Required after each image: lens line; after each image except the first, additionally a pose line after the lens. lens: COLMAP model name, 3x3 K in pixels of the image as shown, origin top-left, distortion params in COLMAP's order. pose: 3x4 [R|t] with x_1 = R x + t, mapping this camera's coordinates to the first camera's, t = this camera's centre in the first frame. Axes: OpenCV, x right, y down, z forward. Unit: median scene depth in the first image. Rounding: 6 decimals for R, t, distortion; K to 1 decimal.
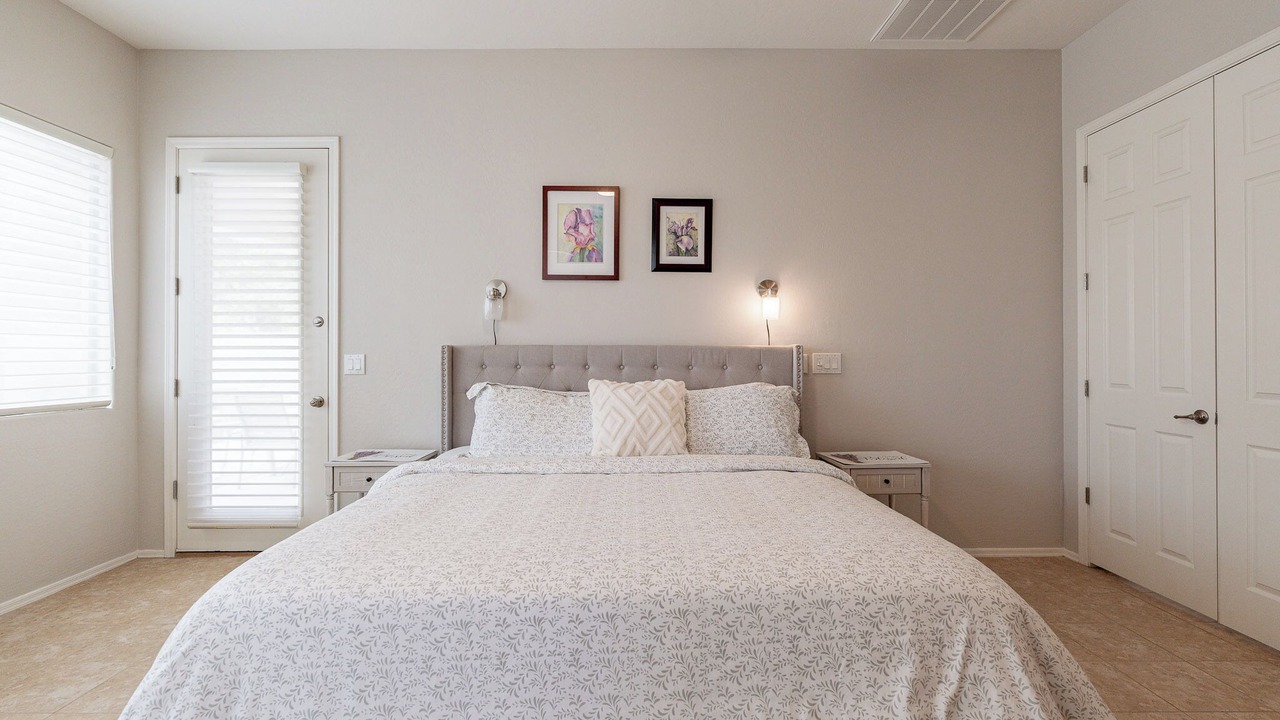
lens RADIAL K [[564.1, 0, 636.0], [0, 564.1, 357.9], [0, 0, 1]] dist [-0.002565, 0.000248]
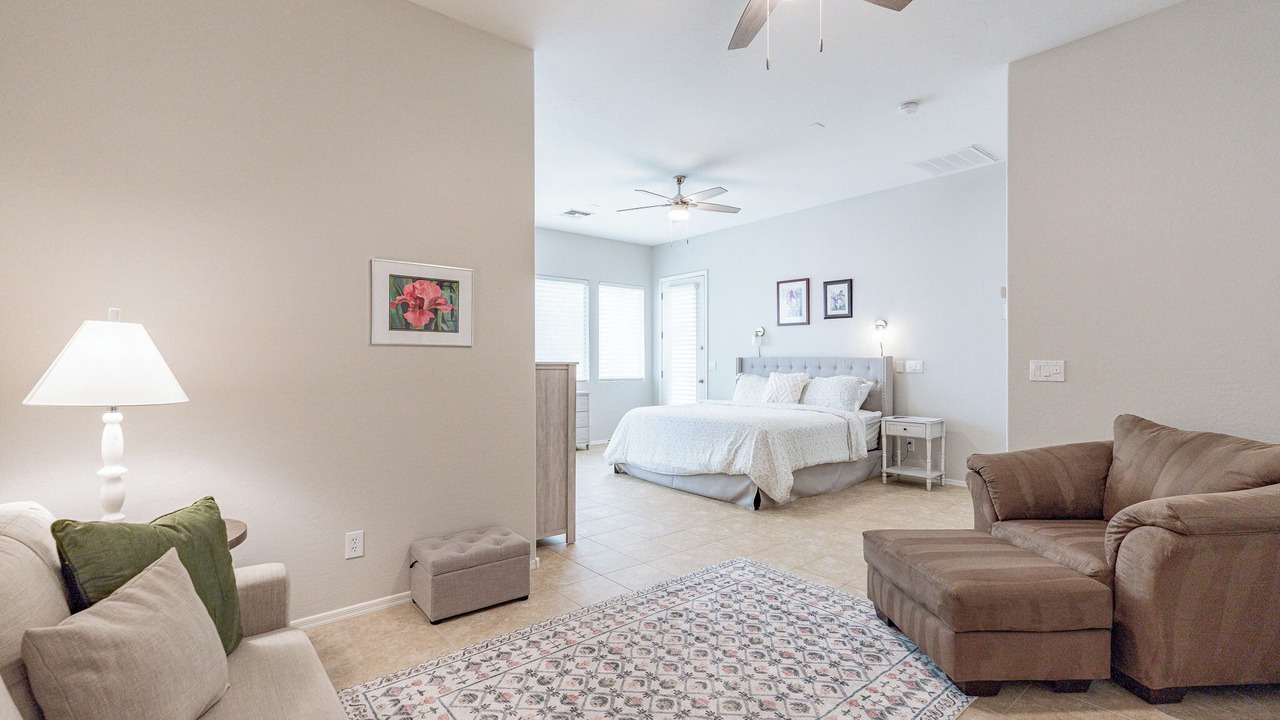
lens RADIAL K [[564.1, 0, 636.0], [0, 564.1, 357.9], [0, 0, 1]] dist [-0.002565, 0.000248]
pose [[0.628722, -0.002719, -0.777625, 1.139691], [-0.002659, 0.999981, -0.005646, -0.006340], [0.777625, 0.005617, 0.628703, -0.733756]]
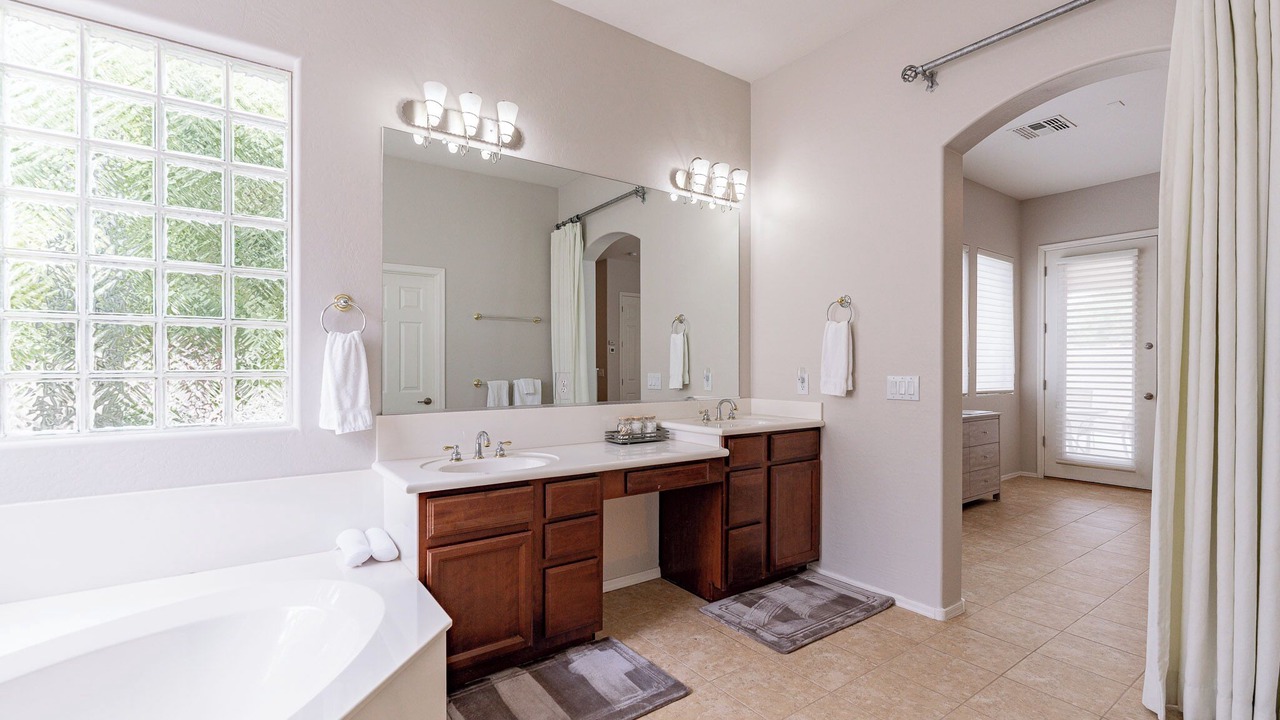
lens RADIAL K [[564.1, 0, 636.0], [0, 564.1, 357.9], [0, 0, 1]] dist [-0.002565, 0.000248]
pose [[0.571876, -0.002384, -0.820336, -0.089661], [-0.005968, 0.999957, -0.007067, -0.009866], [0.820318, 0.008937, 0.571838, -1.095435]]
